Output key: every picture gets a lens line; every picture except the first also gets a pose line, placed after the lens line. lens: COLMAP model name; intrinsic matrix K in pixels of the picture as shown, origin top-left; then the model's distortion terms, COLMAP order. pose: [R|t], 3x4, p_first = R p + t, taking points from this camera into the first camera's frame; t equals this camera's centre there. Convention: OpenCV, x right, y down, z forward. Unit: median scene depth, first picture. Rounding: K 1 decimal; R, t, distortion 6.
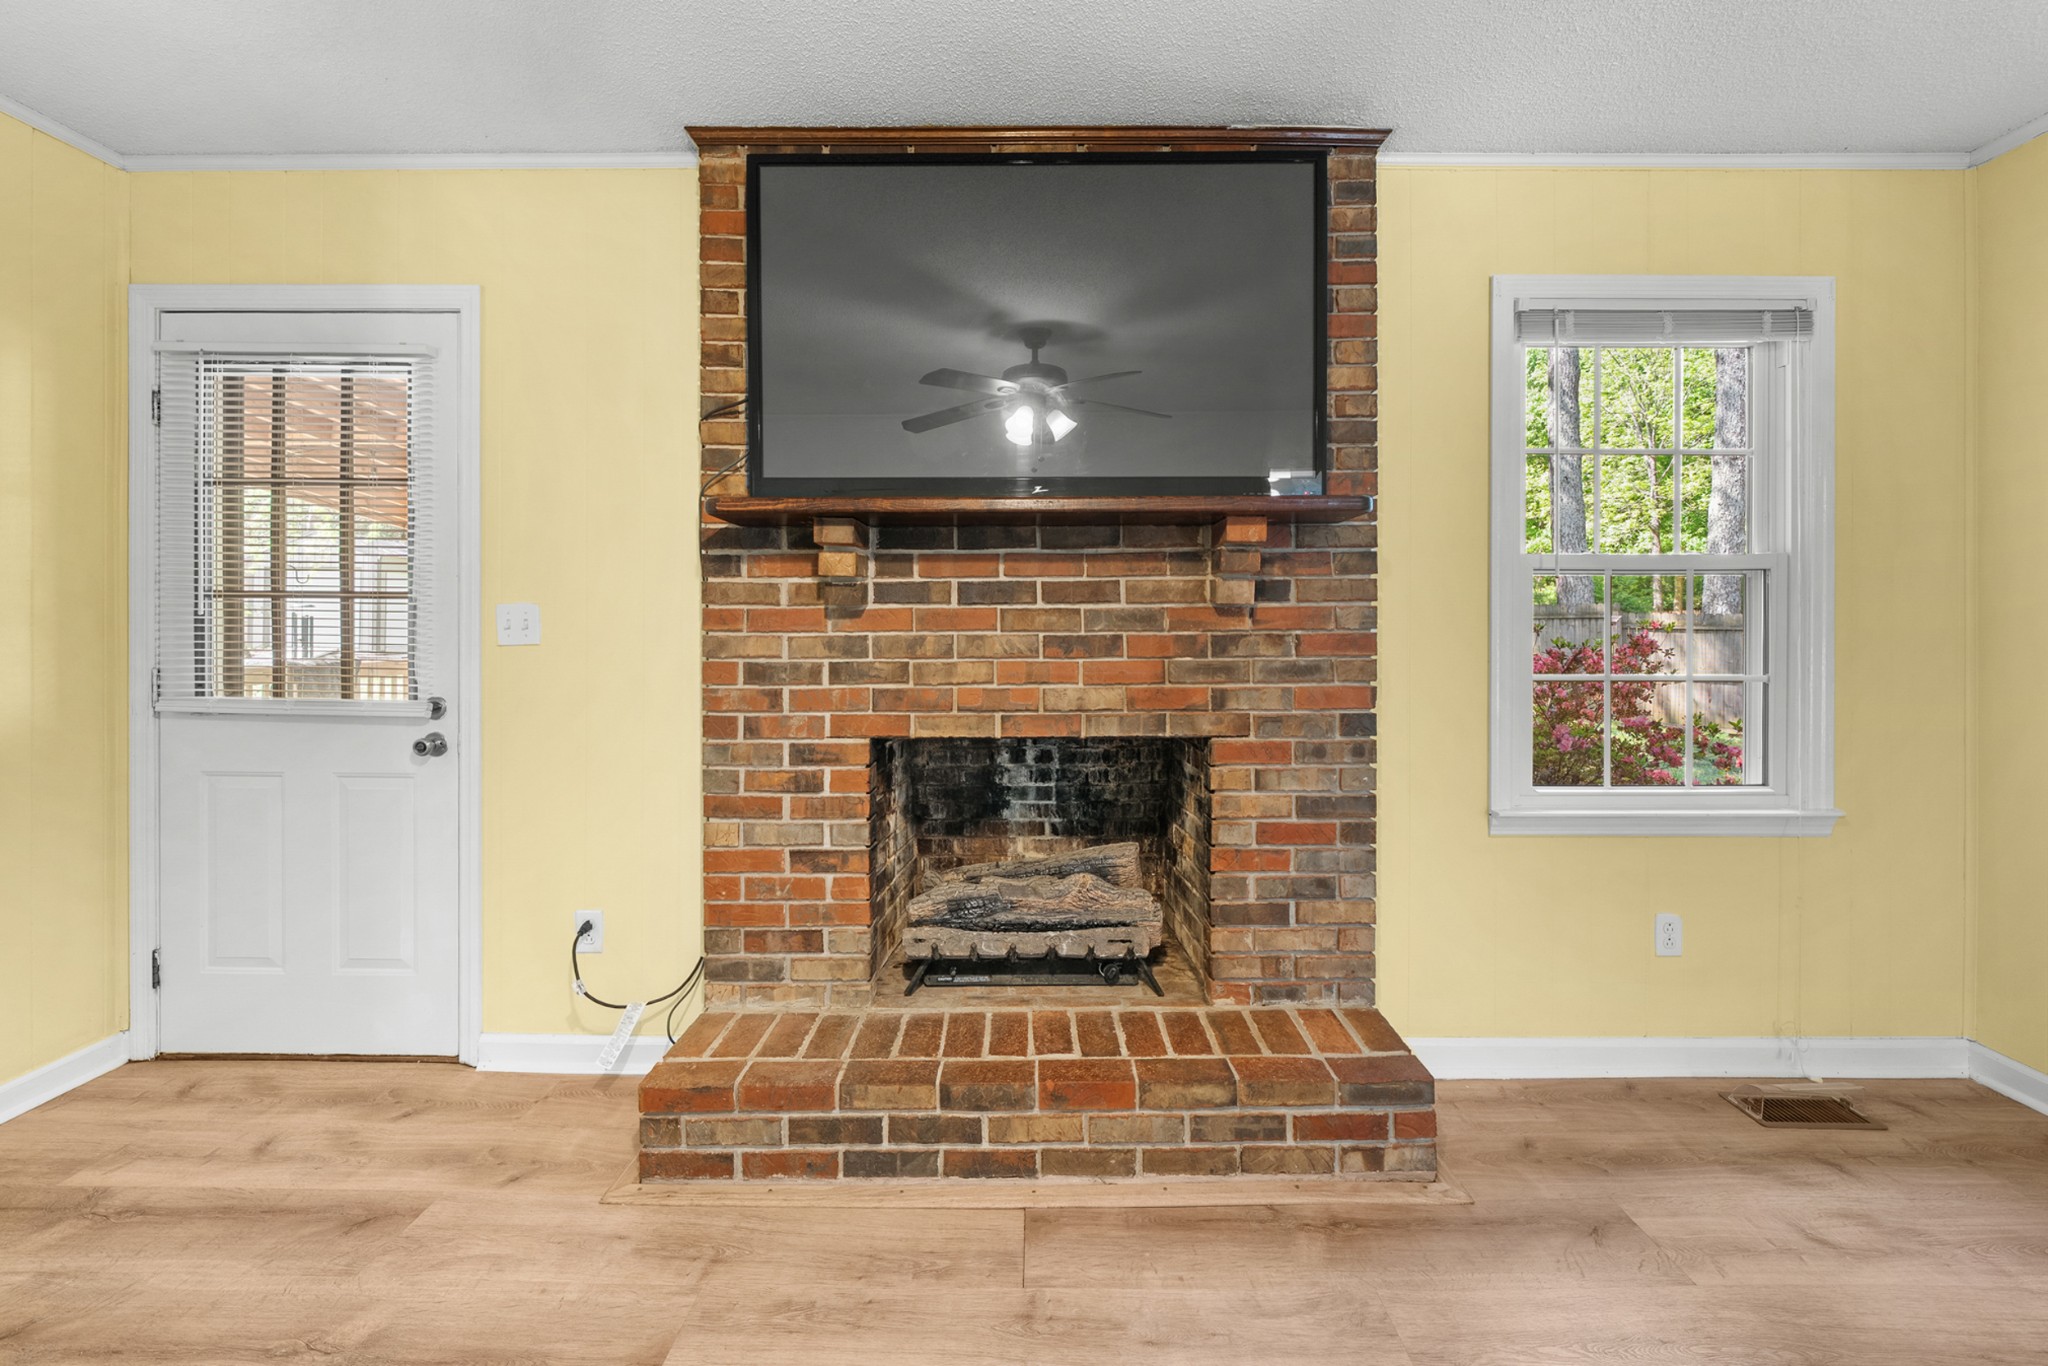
lens RADIAL K [[809.6, 0, 1024.4], [0, 809.6, 623.6], [0, 0, 1]] dist [-0.004800, -0.000096]
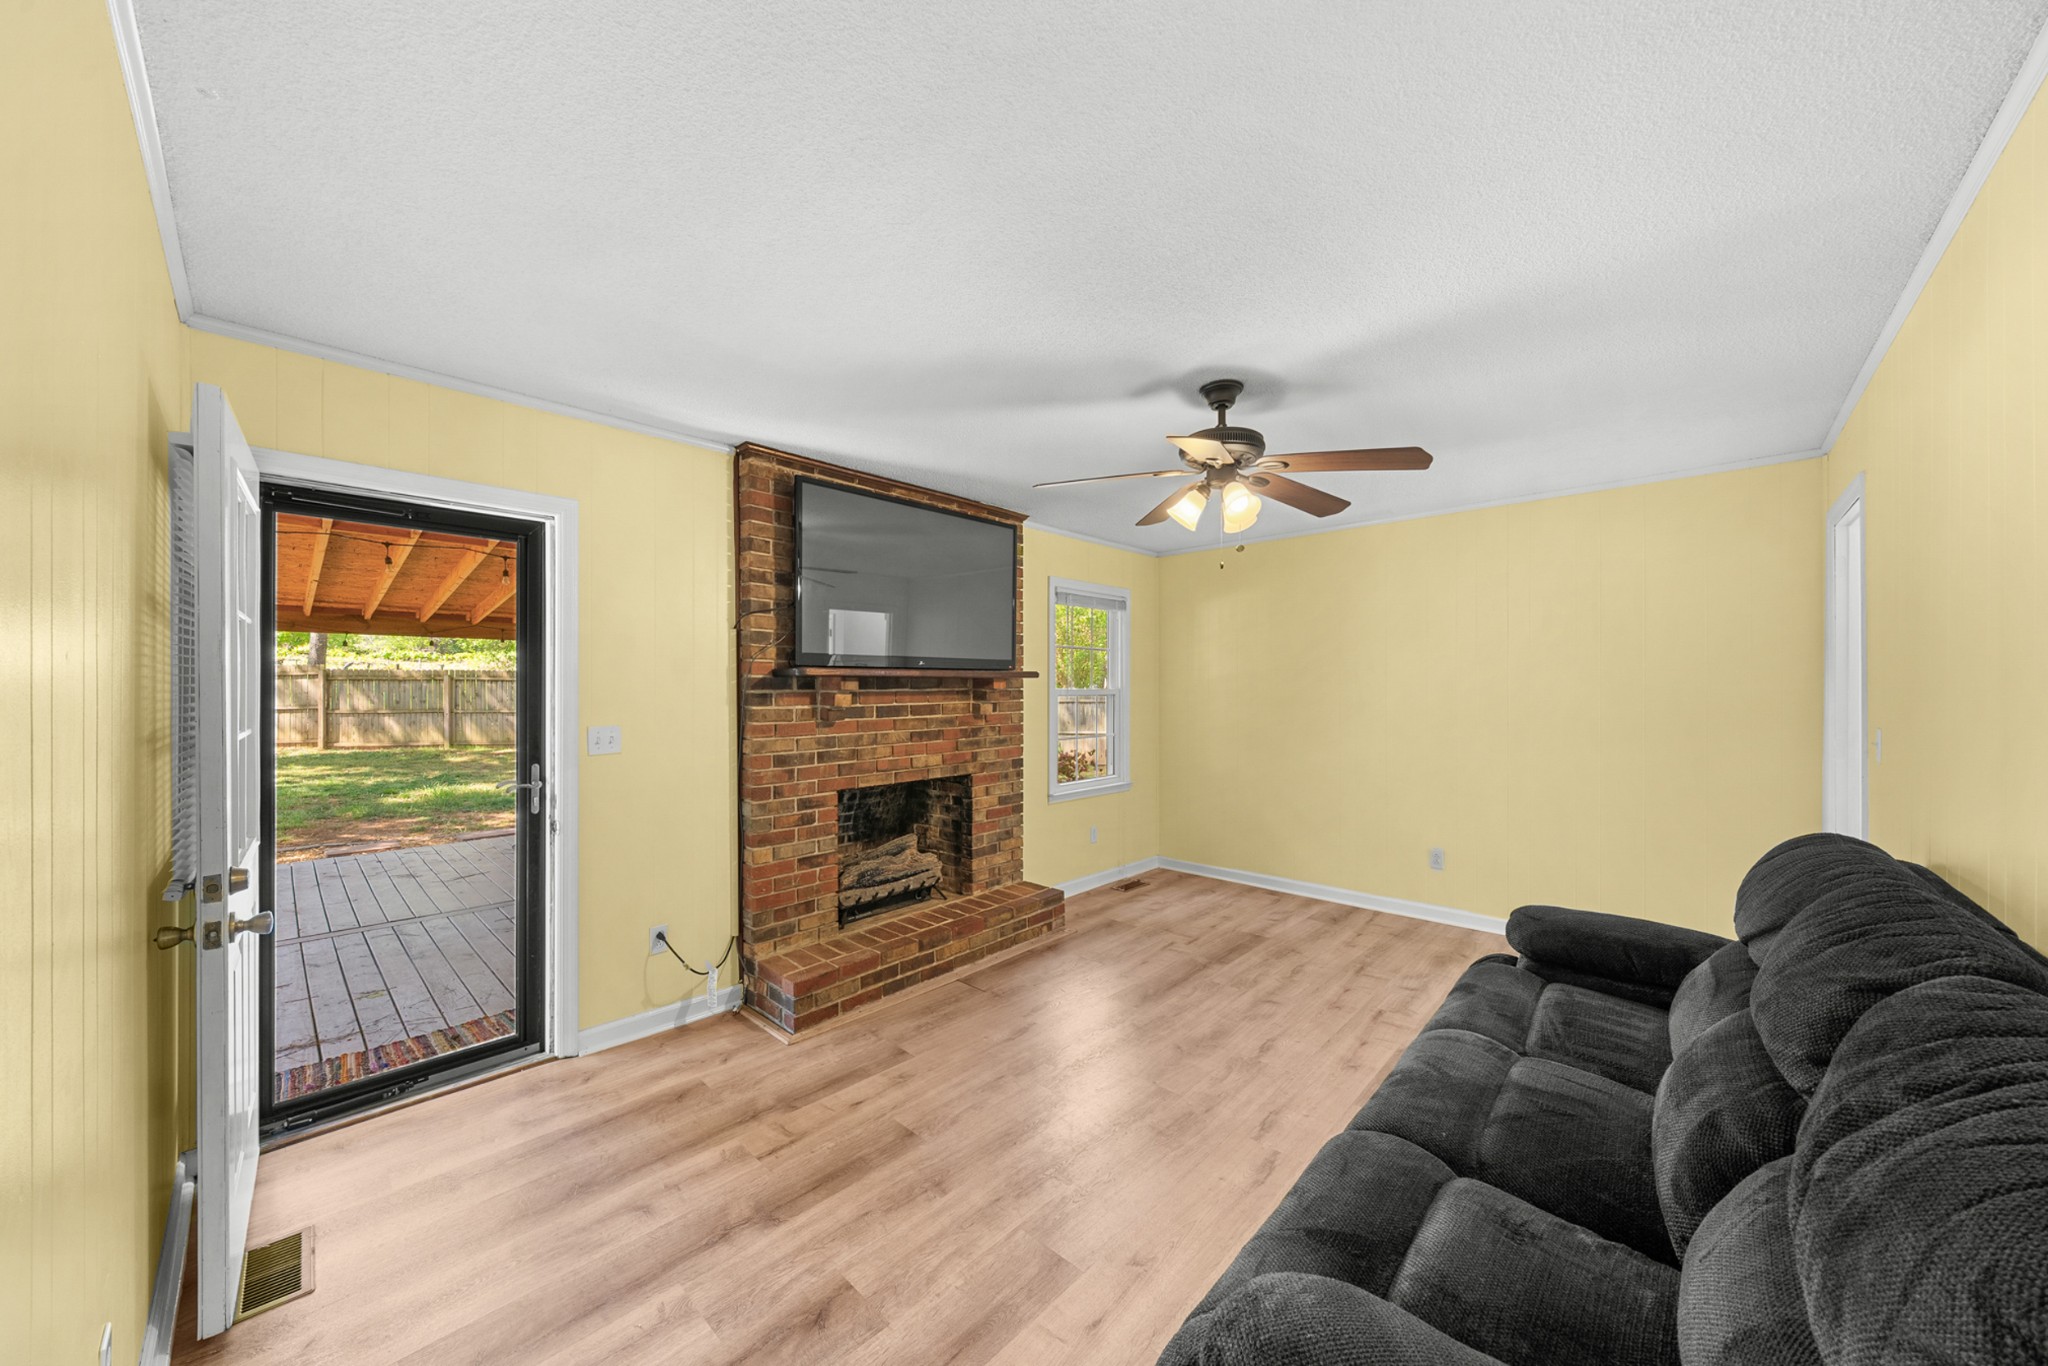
lens RADIAL K [[718.0, 0, 1023.6], [0, 718.0, 686.9], [0, 0, 1]] dist [-0.006236, -0.000248]
pose [[0.681243, -0.000311, 0.732058, -1.110526], [0.001353, 0.999999, -0.000834, -0.096161], [-0.732056, 0.001559, 0.681242, -0.442098]]
